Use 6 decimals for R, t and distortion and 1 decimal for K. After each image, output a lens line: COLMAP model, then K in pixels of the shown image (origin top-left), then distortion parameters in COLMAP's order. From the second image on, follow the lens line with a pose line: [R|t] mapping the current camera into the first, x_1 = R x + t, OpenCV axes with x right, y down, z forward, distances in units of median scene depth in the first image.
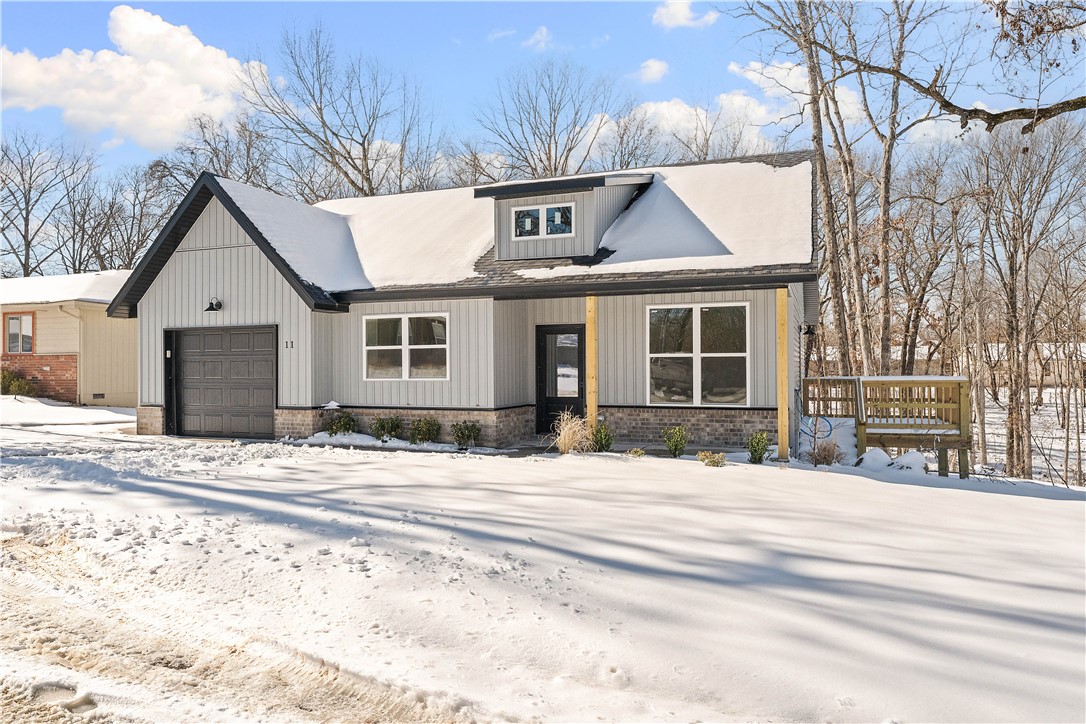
lens RADIAL K [[727.3, 0, 543.4], [0, 727.3, 362.6], [0, 0, 1]] dist [-0.000360, 0.000325]
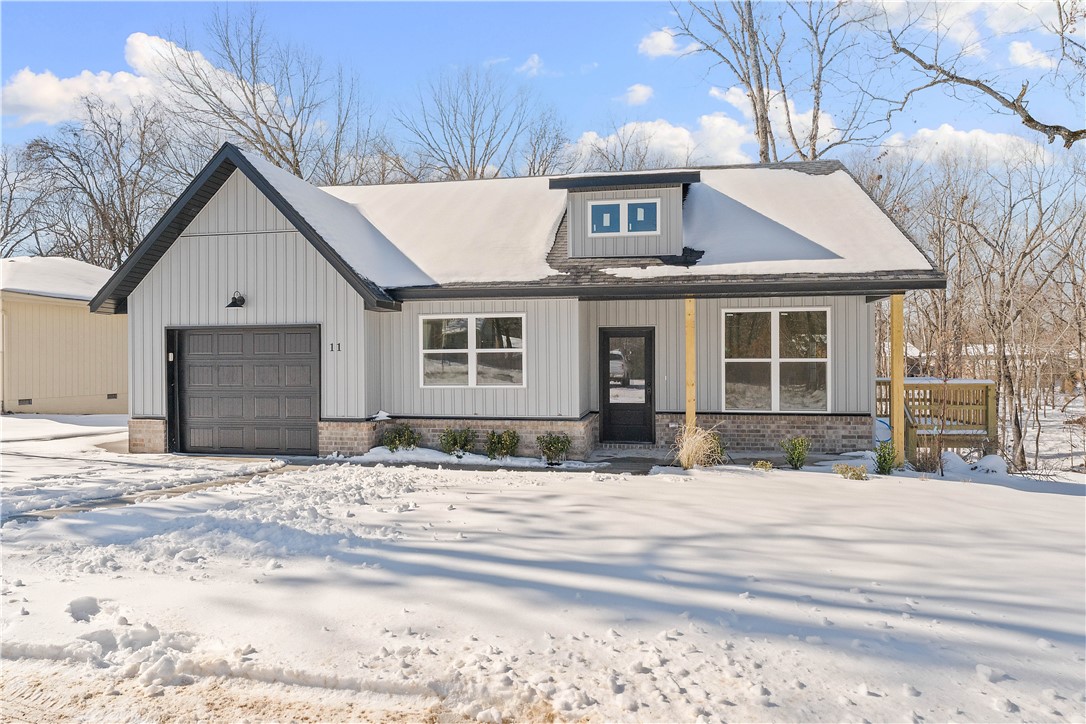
lens RADIAL K [[674.6, 0, 542.5], [0, 674.6, 360.0], [0, 0, 1]] dist [-0.003539, 0.001982]
pose [[0.981963, 0.001002, 0.189070, -0.263931], [-0.001824, 0.999990, 0.004172, -0.013613], [-0.189064, -0.004442, 0.981955, 0.162815]]
